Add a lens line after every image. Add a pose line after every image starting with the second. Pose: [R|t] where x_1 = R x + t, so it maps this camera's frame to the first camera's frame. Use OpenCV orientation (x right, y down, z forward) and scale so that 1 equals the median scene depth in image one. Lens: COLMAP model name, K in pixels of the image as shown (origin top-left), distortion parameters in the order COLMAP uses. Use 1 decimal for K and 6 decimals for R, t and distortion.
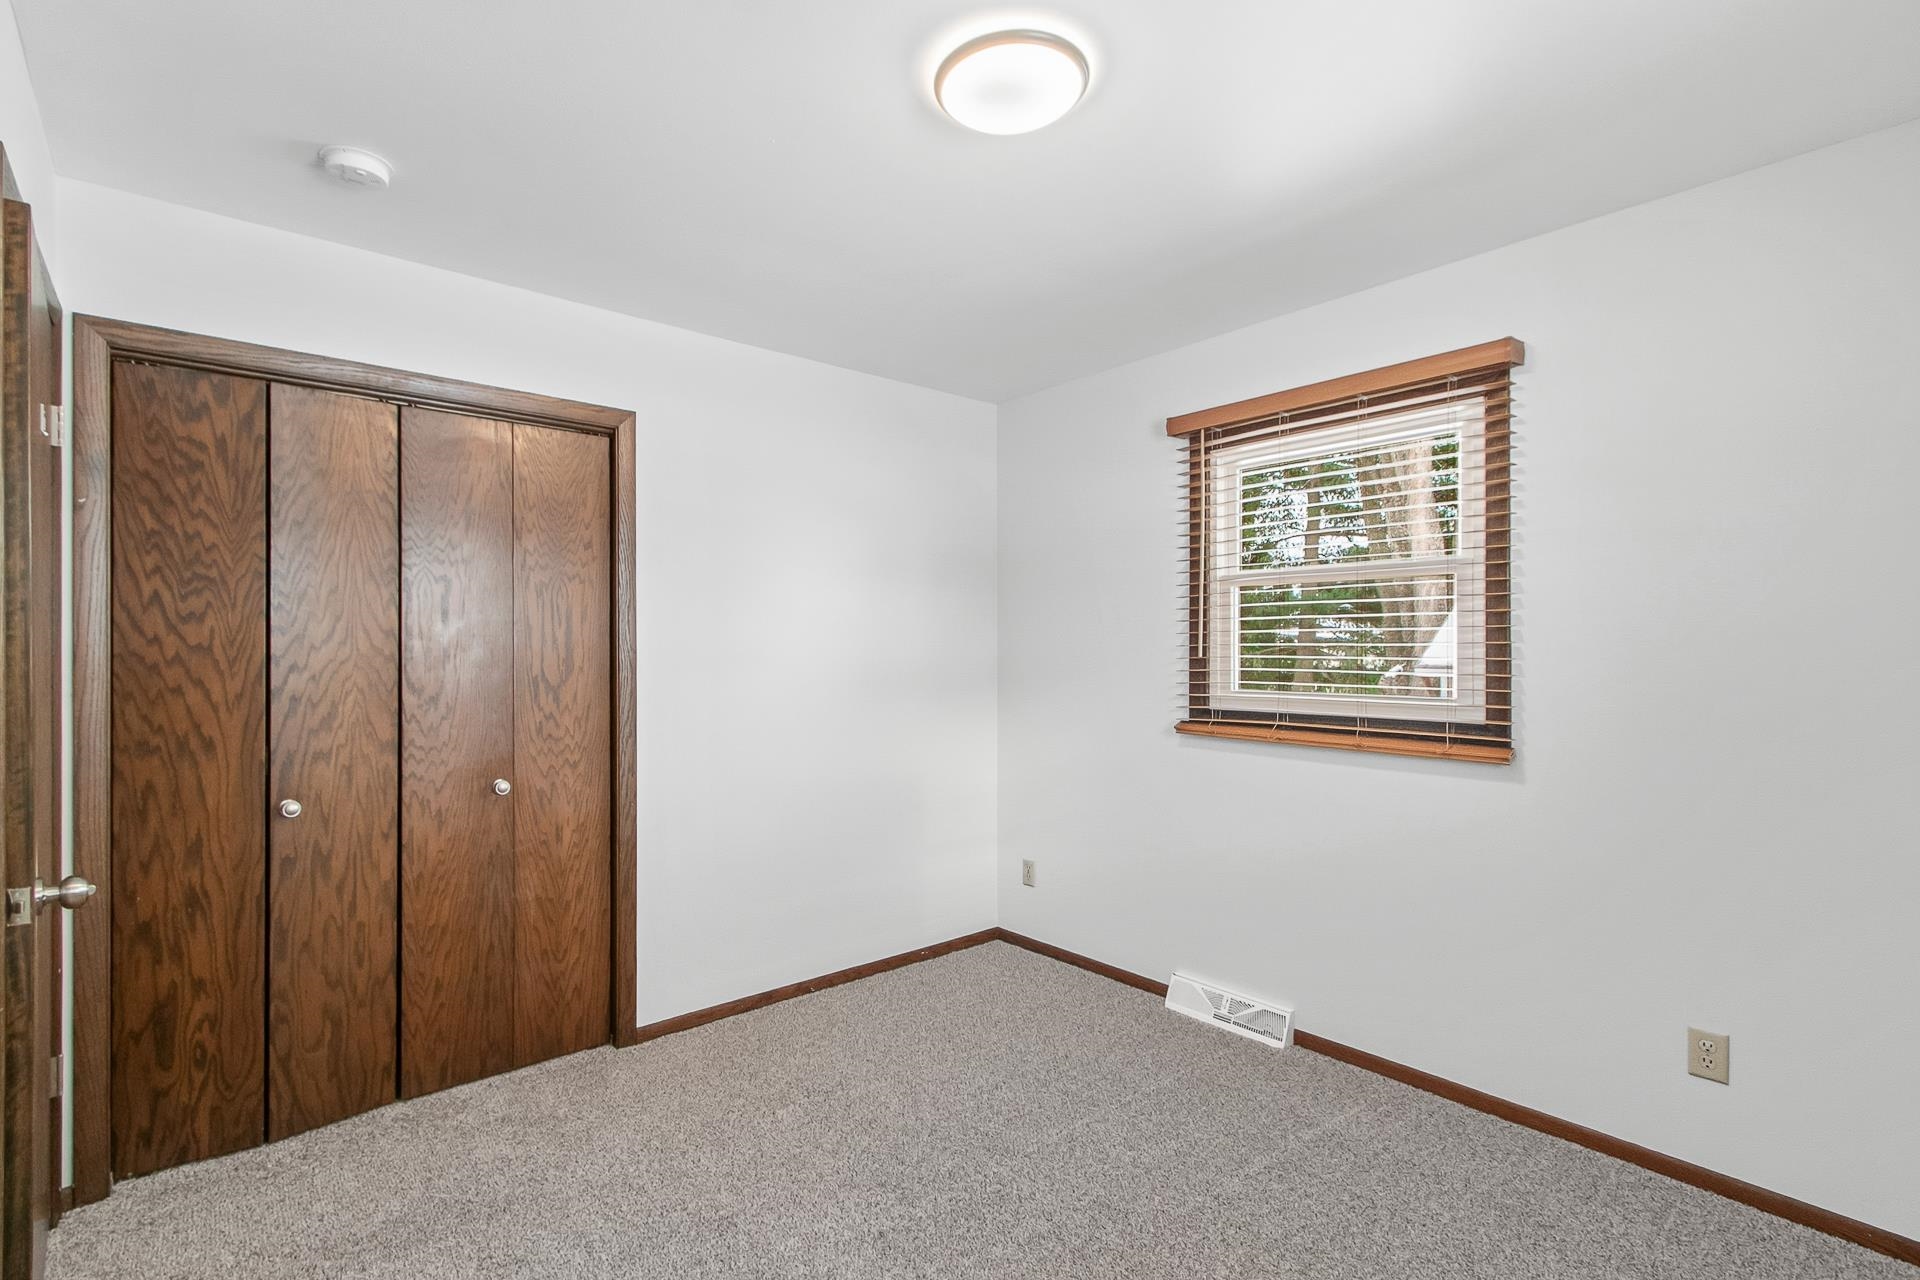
lens RADIAL K [[897.3, 0, 943.5], [0, 897.3, 653.4], [0, 0, 1]] dist [0.004787, -0.000902]
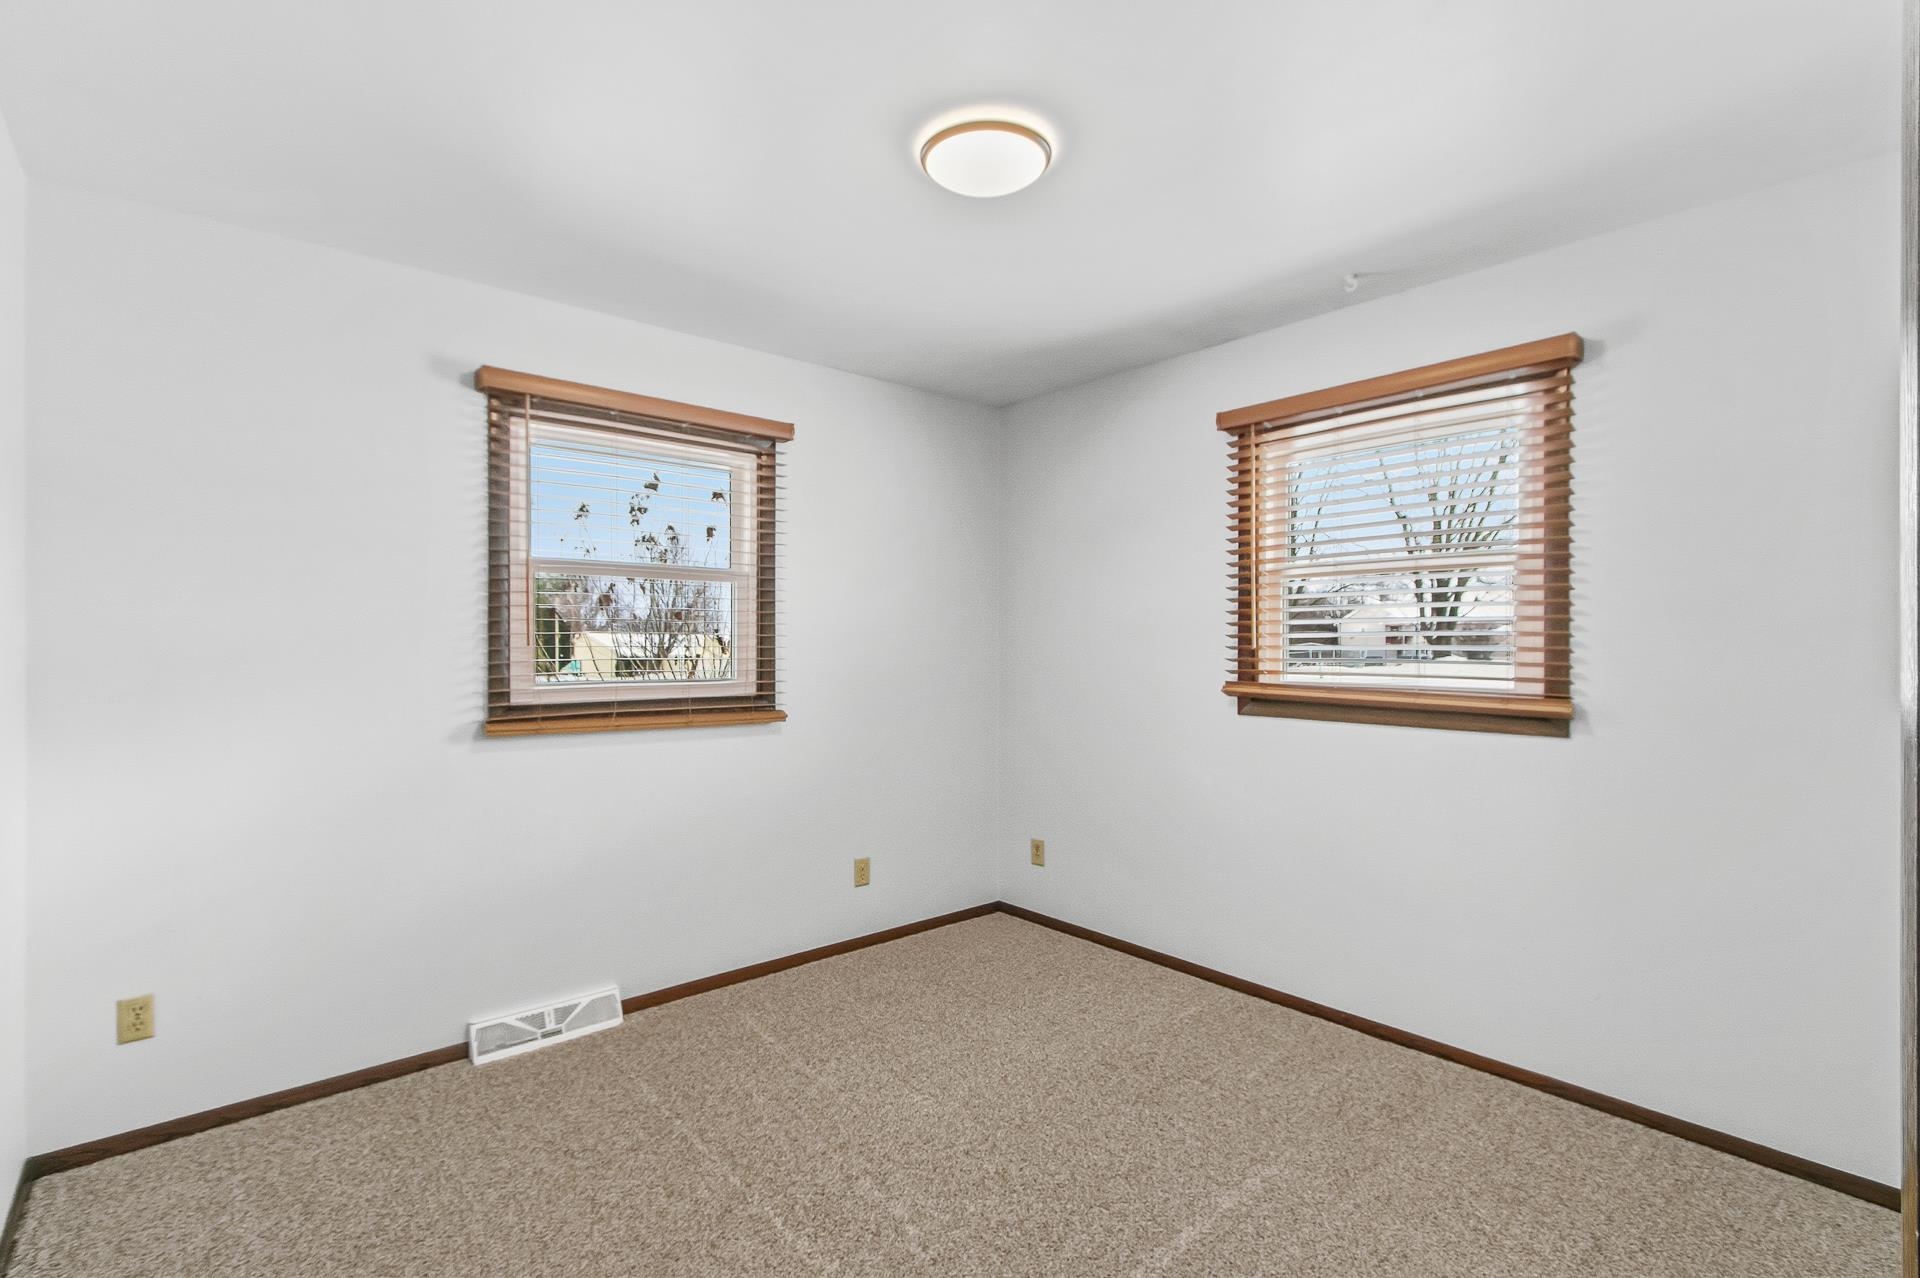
lens RADIAL K [[897.3, 0, 961.8], [0, 897.3, 638.3], [0, 0, 1]] dist [0.004787, -0.000902]
pose [[-0.033826, 0.004502, 0.999418, -0.653314], [-0.000679, 0.999990, -0.004528, -0.000982], [-0.999428, -0.000832, -0.033823, 0.619308]]
